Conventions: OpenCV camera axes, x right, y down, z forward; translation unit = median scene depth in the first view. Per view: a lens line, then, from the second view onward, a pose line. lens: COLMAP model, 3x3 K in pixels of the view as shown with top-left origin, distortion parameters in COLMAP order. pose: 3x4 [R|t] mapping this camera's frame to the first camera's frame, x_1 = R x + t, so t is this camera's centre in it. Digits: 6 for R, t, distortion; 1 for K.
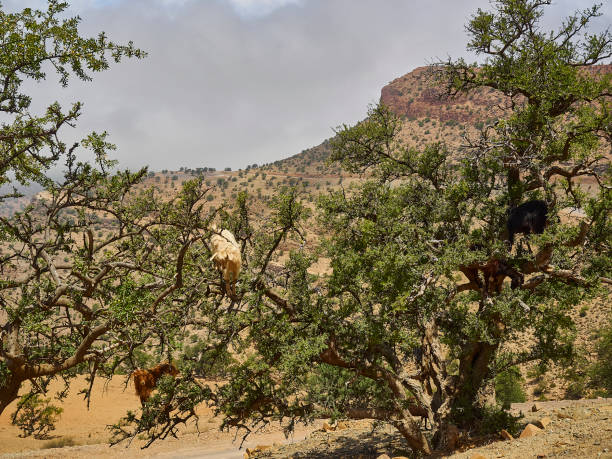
lens RADIAL K [[786.5, 0, 307.8], [0, 786.5, 231.3], [0, 0, 1]] dist [0.040817, -0.011441]
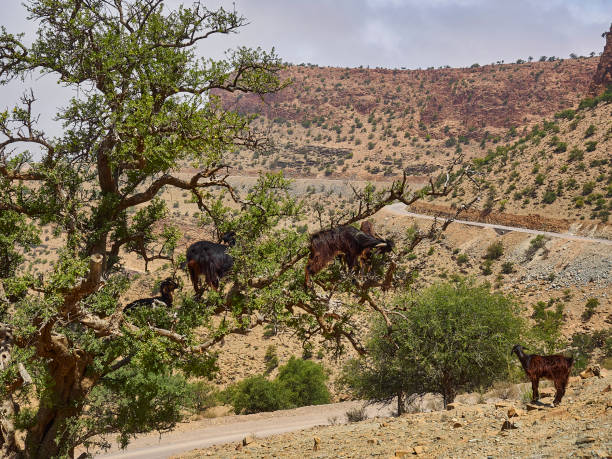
lens RADIAL K [[786.5, 0, 307.8], [0, 786.5, 231.3], [0, 0, 1]] dist [0.040817, -0.011441]
pose [[0.977898, 0.005545, 0.209010, 0.143702], [-0.006832, 0.999962, 0.005433, -0.015857], [-0.208972, -0.006741, 0.977898, 0.100038]]
